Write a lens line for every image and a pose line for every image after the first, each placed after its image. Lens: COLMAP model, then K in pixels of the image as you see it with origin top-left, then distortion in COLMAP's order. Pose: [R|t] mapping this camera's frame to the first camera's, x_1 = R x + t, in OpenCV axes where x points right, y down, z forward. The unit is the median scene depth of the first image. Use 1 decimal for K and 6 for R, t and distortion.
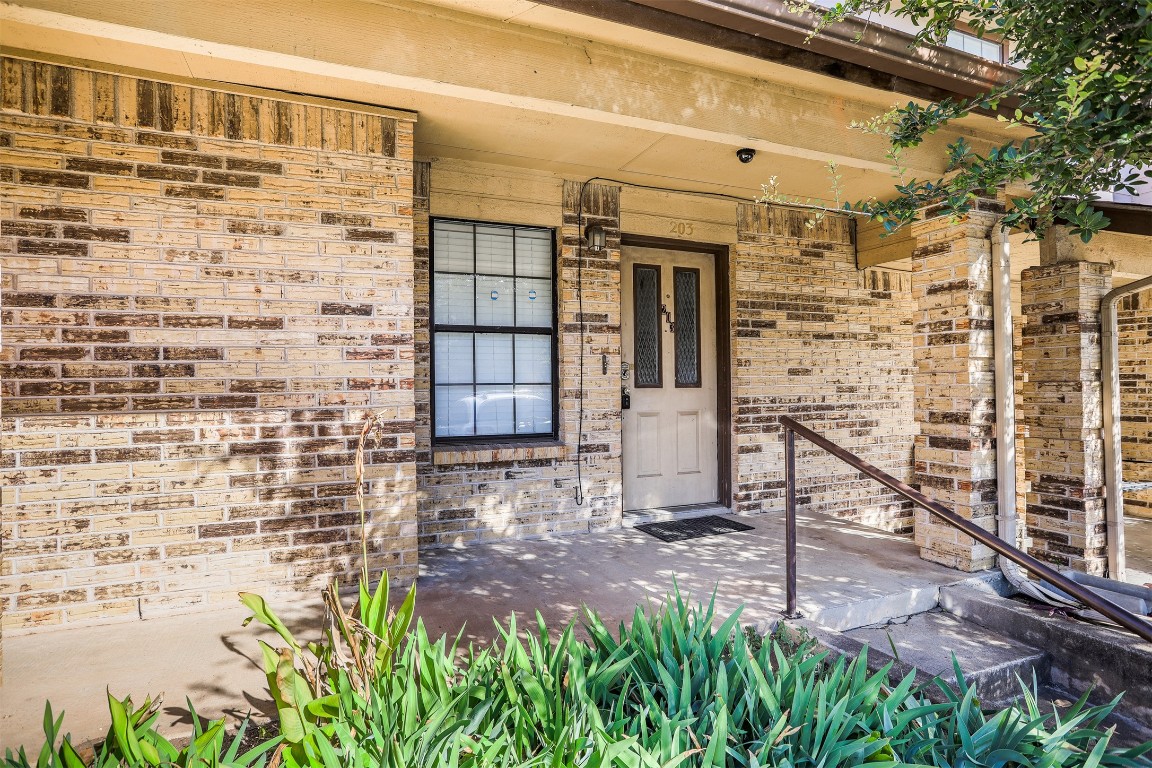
lens RADIAL K [[593.0, 0, 576.0], [0, 593.0, 384.0], [0, 0, 1]] dist [-0.051369, 0.028479]
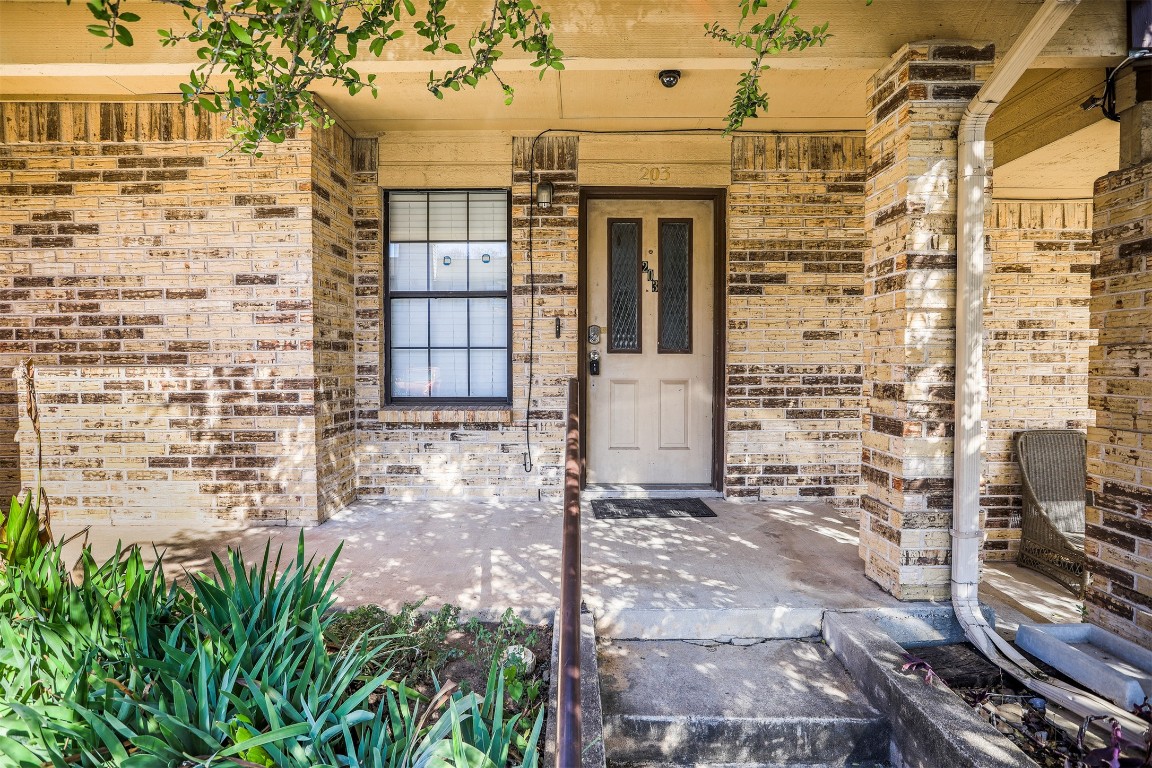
lens RADIAL K [[593.0, 0, 576.0], [0, 593.0, 384.0], [0, 0, 1]] dist [-0.051369, 0.028479]
pose [[0.923715, 0.024029, -0.382325, 0.567433], [-0.007130, 0.998936, 0.045554, 0.017816], [0.383013, -0.039353, 0.922904, 0.166521]]
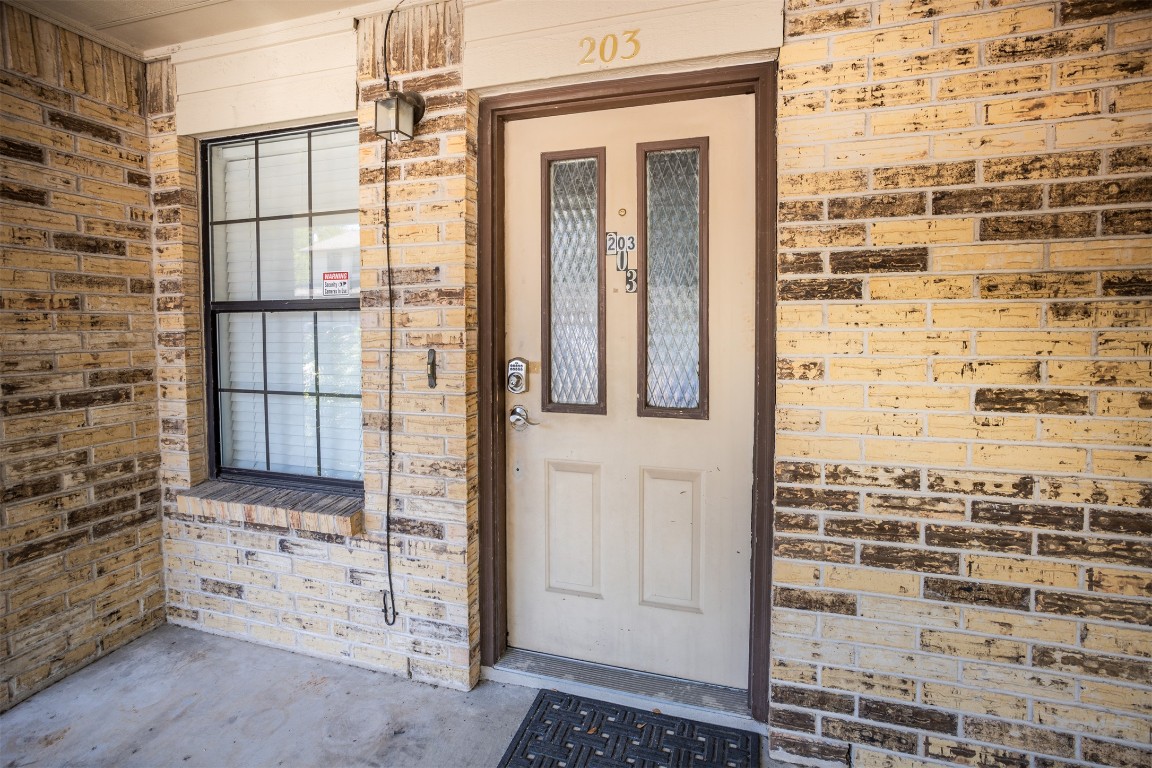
lens RADIAL K [[560.9, 0, 568.0], [0, 560.9, 343.1], [0, 0, 1]] dist [-0.042804, 0.025681]
pose [[0.765037, 0.032434, -0.643169, 0.568039], [0.000562, 0.998697, 0.051031, -0.100909], [0.643986, -0.039402, 0.764022, 0.915870]]
